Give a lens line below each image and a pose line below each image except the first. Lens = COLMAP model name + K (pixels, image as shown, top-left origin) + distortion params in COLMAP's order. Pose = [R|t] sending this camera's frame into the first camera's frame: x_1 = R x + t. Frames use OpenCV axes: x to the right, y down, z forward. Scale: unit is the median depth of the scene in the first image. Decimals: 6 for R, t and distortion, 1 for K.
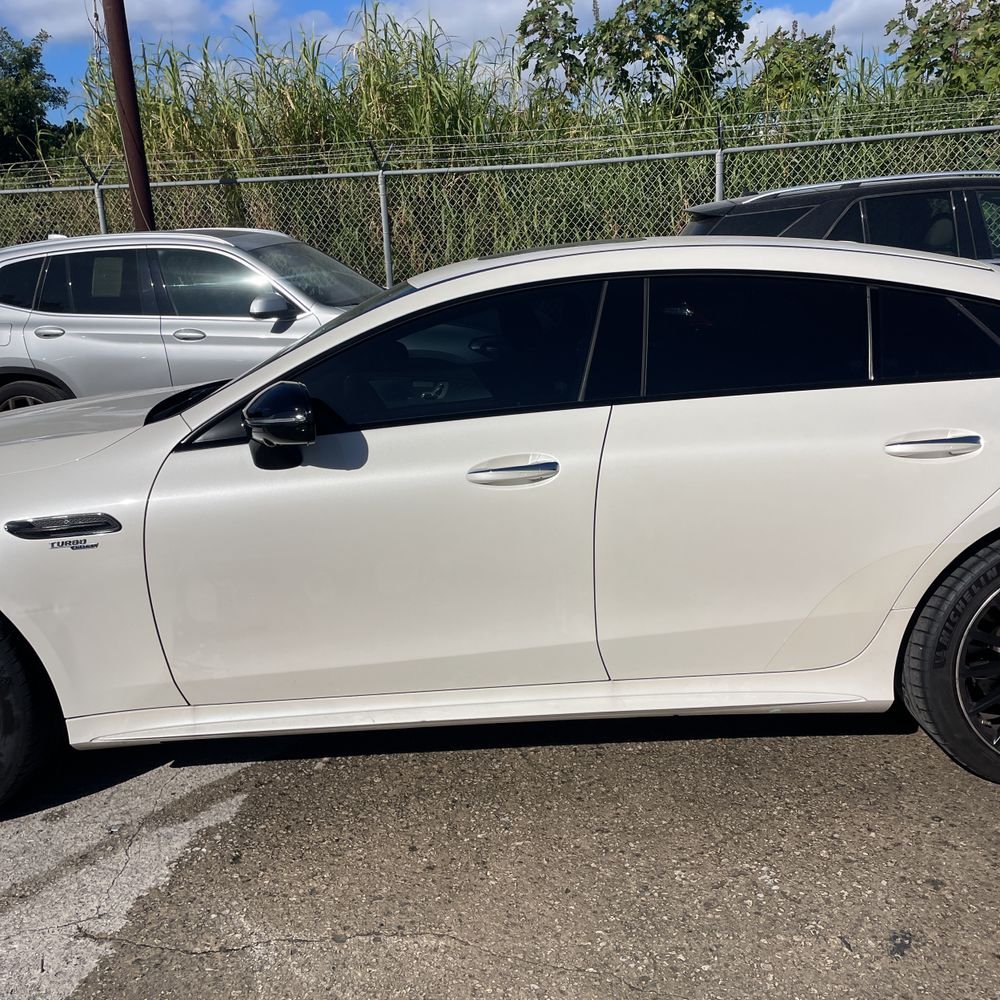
lens RADIAL K [[1004.9, 0, 524.7], [0, 1004.9, 496.3], [0, 0, 1]] dist [0.086401, -0.135003]
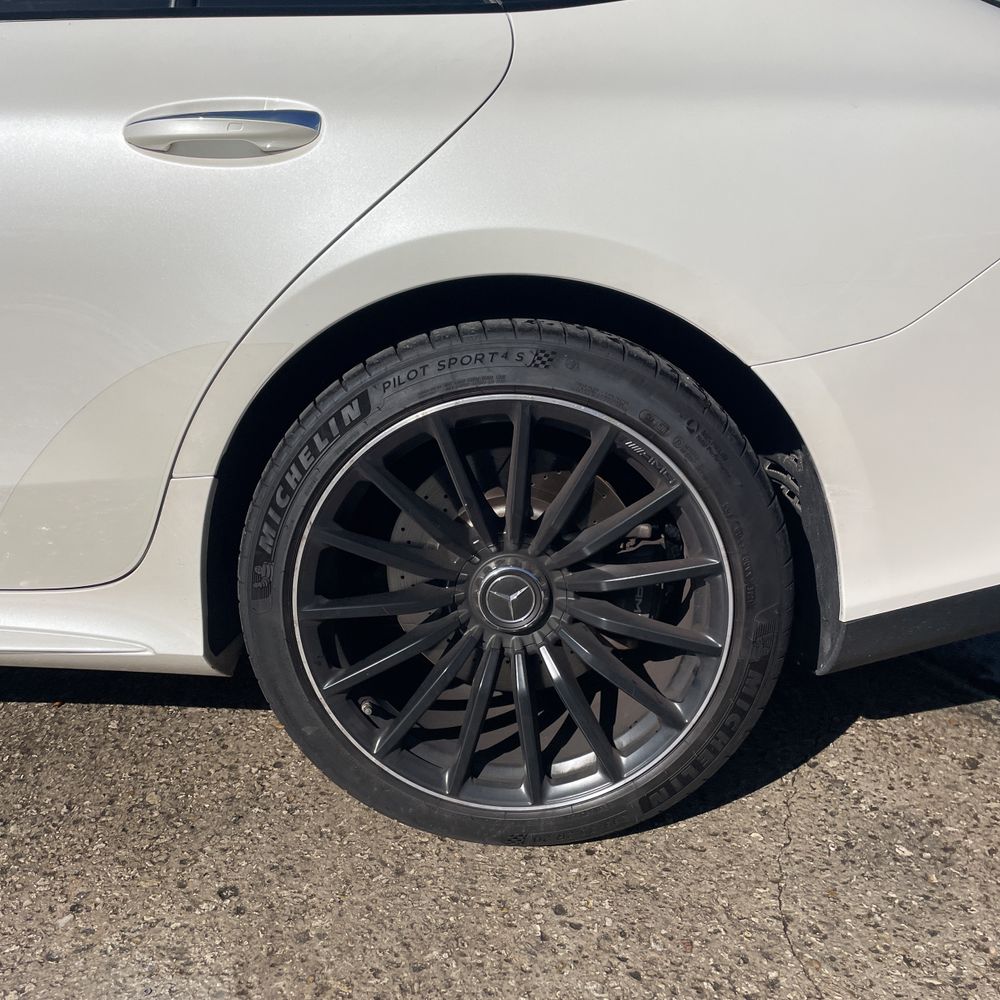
lens RADIAL K [[1003.2, 0, 499.1], [0, 1003.2, 476.9], [0, 0, 1]] dist [0.076966, -0.106988]
pose [[0.996299, 0.055816, -0.065371, 0.212413], [-0.051823, 0.996776, 0.061253, 0.027653], [0.068579, -0.057639, 0.995979, 0.196618]]
